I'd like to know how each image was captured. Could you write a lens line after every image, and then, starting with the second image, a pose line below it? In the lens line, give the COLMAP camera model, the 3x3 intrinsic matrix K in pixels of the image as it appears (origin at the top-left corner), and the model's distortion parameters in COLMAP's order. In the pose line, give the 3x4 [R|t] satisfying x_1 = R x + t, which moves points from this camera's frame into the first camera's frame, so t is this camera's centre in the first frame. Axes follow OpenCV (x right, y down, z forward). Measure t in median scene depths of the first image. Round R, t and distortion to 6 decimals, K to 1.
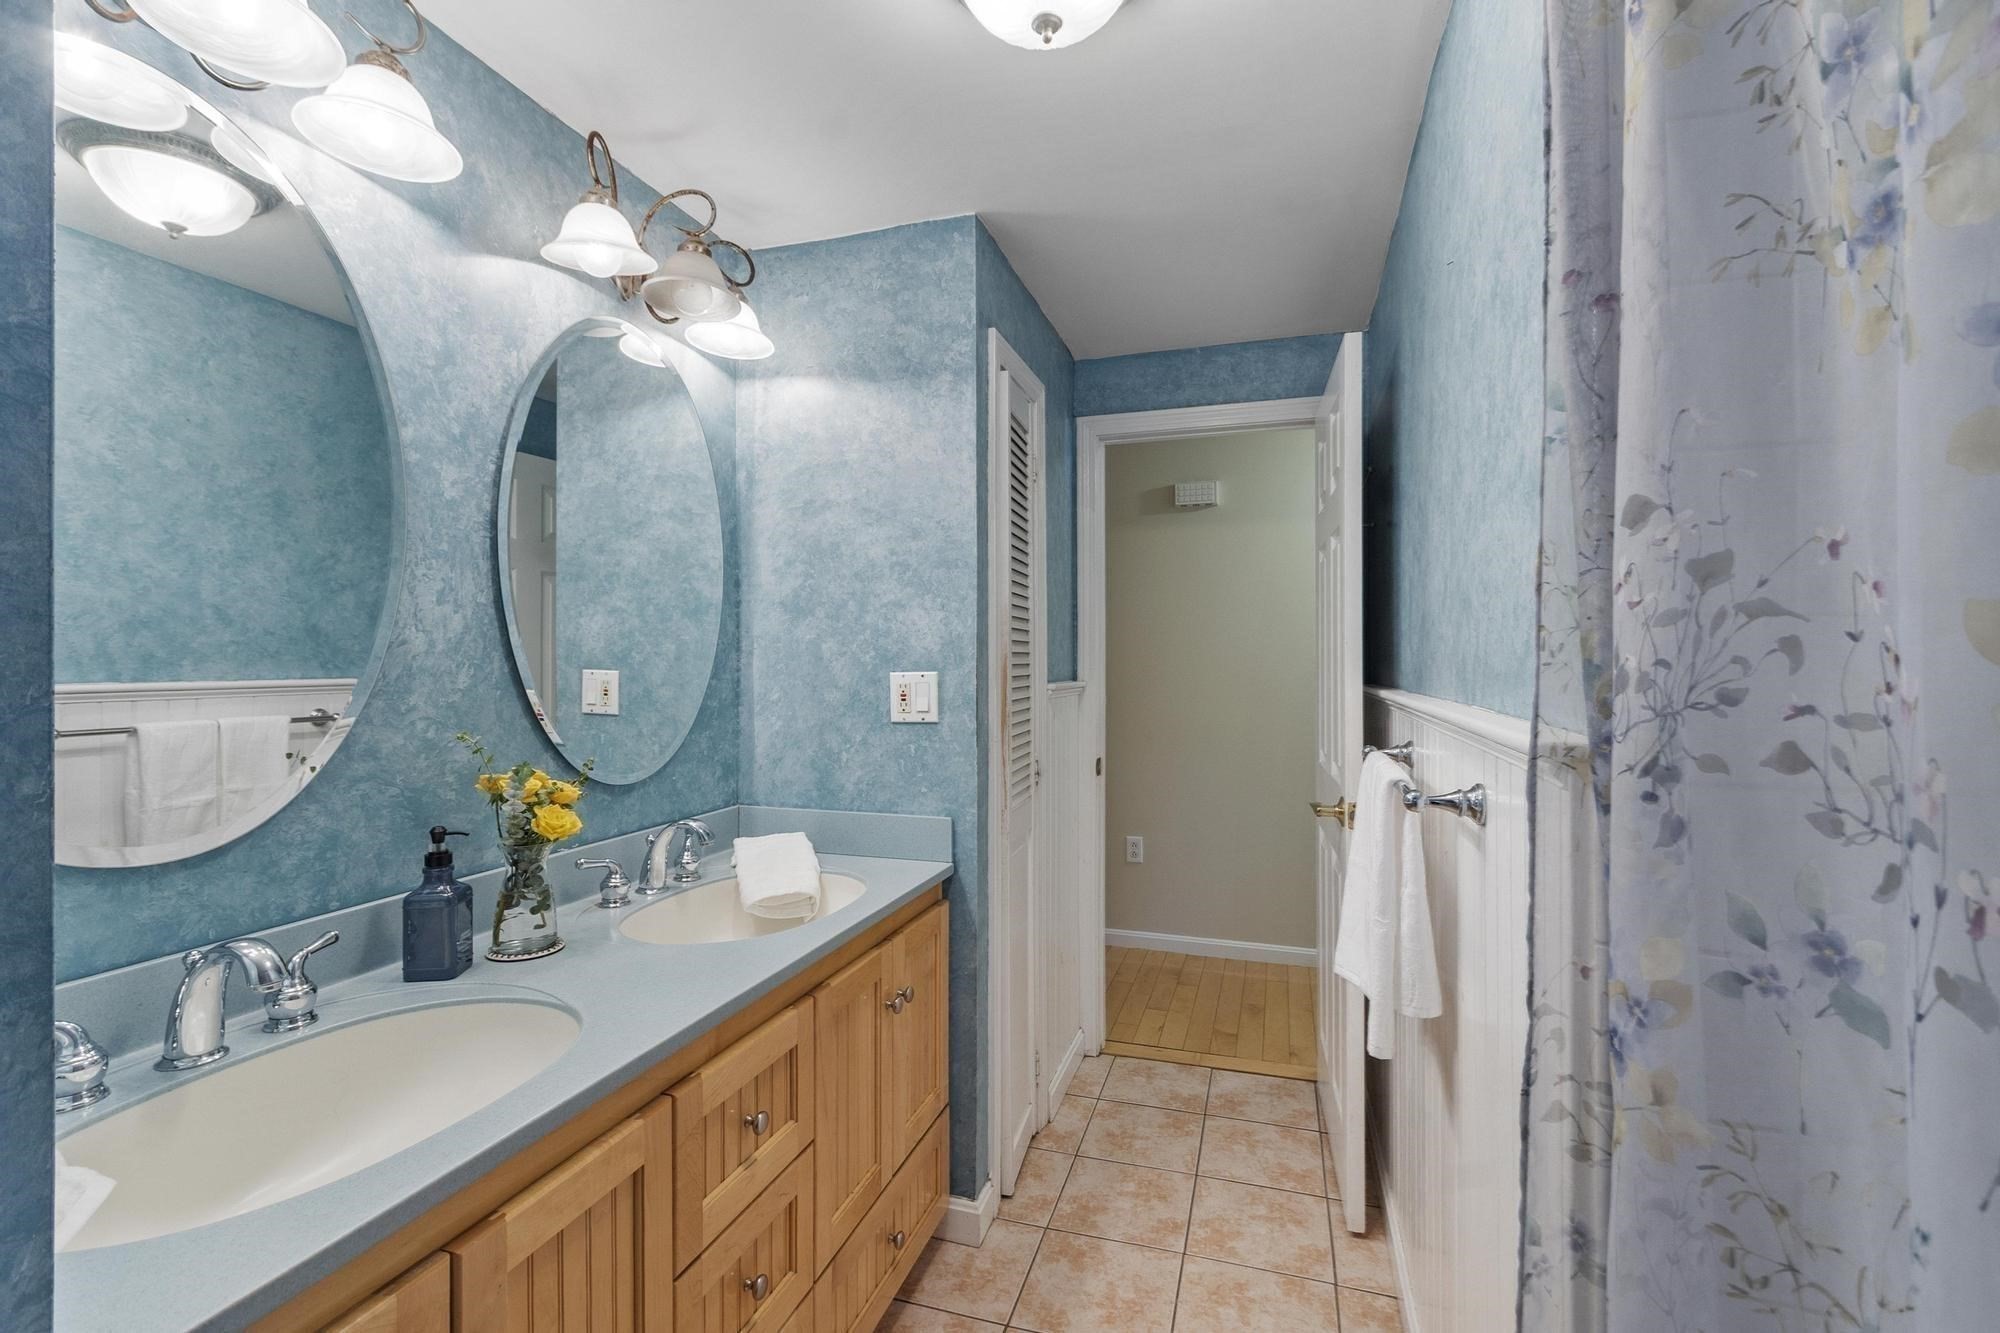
lens RADIAL K [[886.1, 0, 1001.0], [0, 886.1, 661.6], [0, 0, 1]] dist [-0.001368, -0.001319]
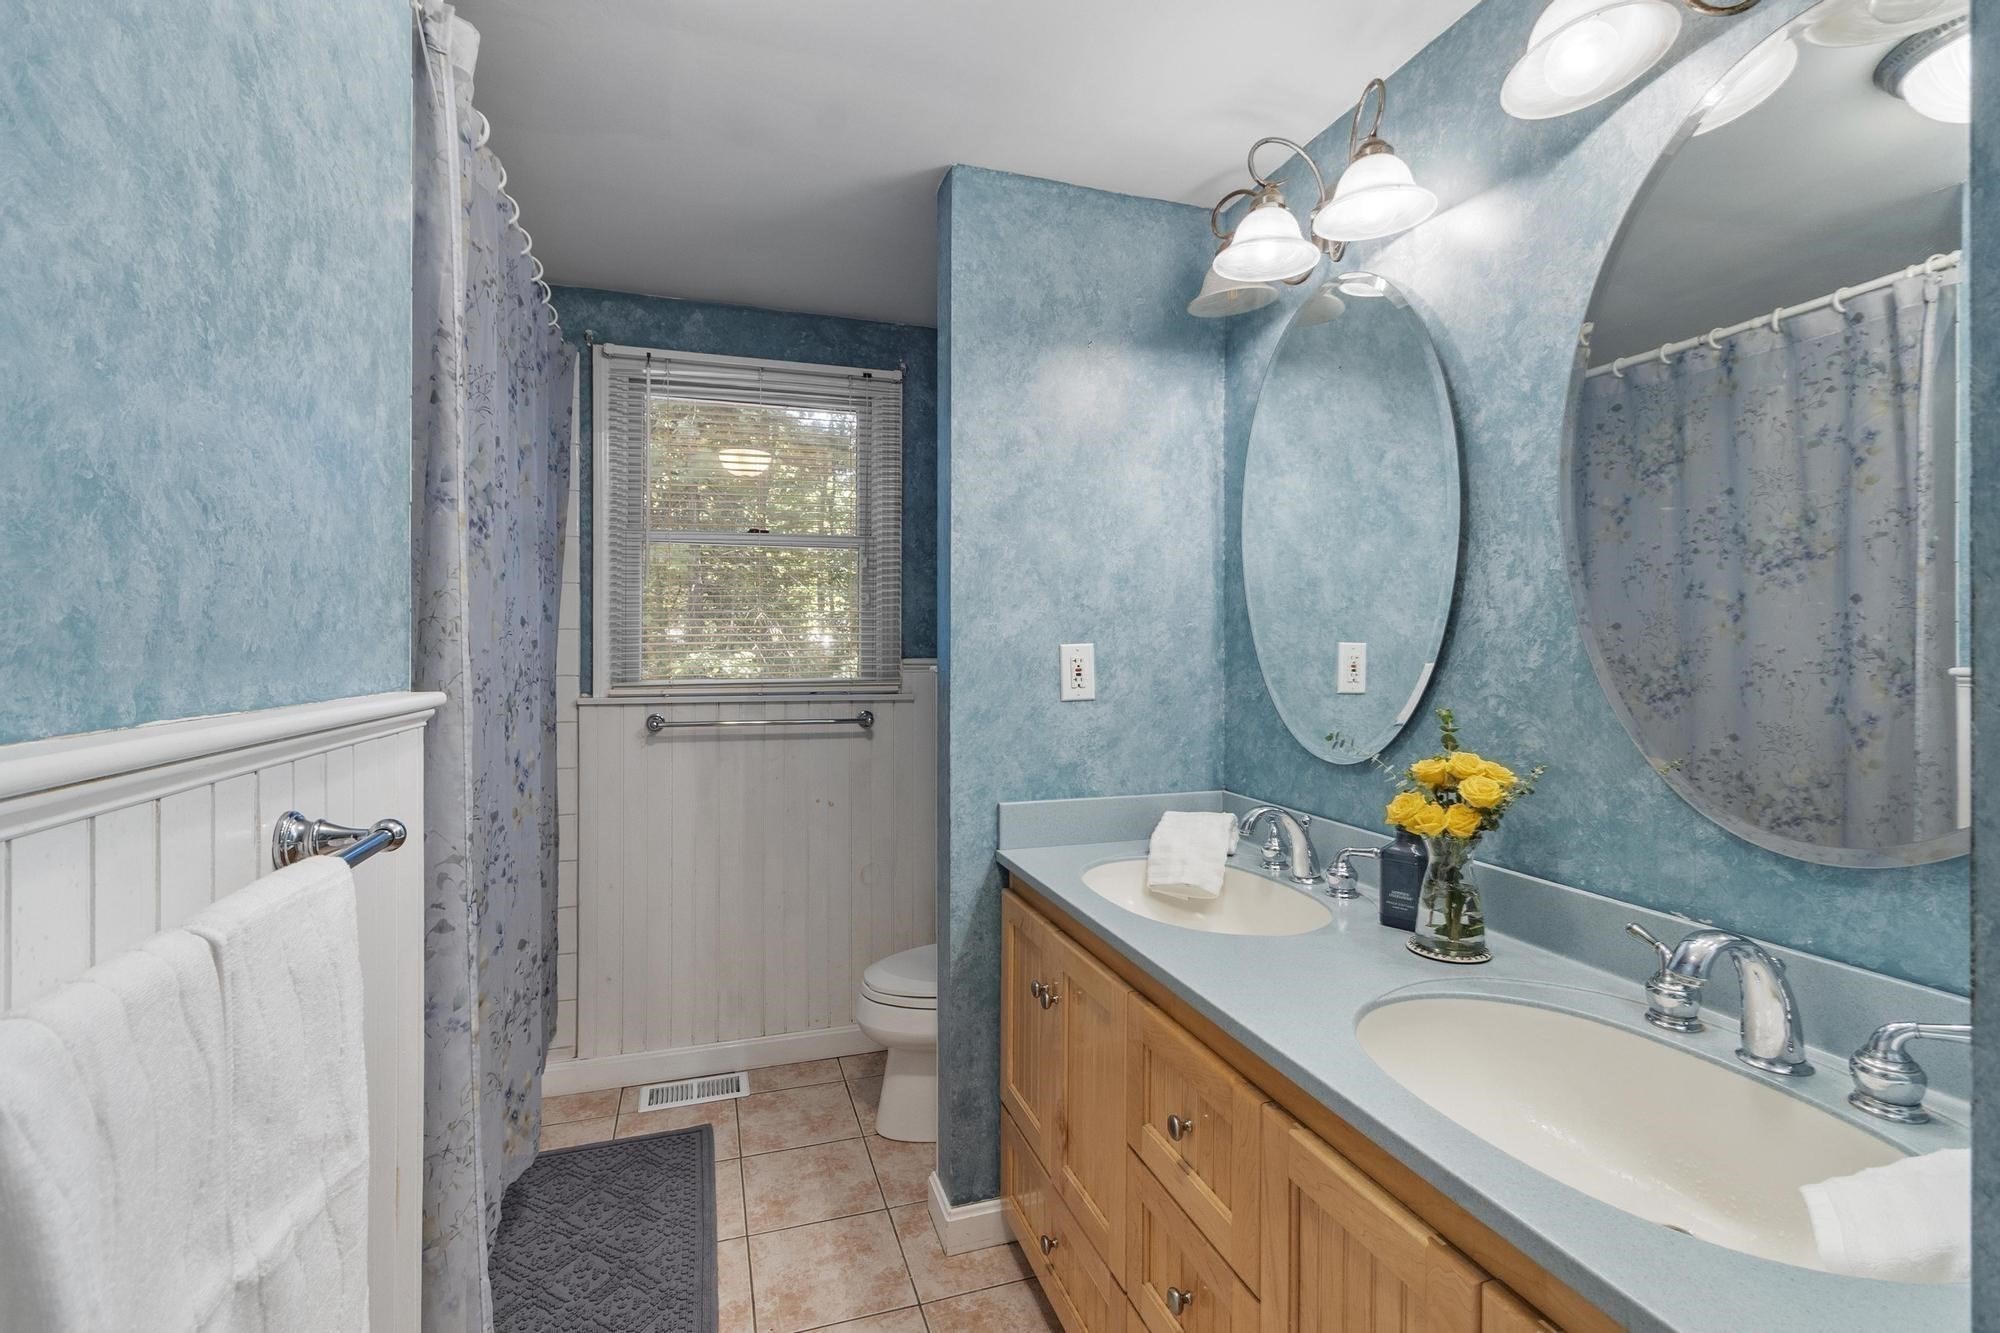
lens RADIAL K [[886.1, 0, 1002.0], [0, 886.1, 660.8], [0, 0, 1]] dist [-0.001368, -0.001319]
pose [[-0.816903, -0.002409, -0.576769, 0.364804], [-0.012122, 0.999842, 0.012992, 0.018314], [0.576647, 0.017605, -0.816804, 1.455613]]
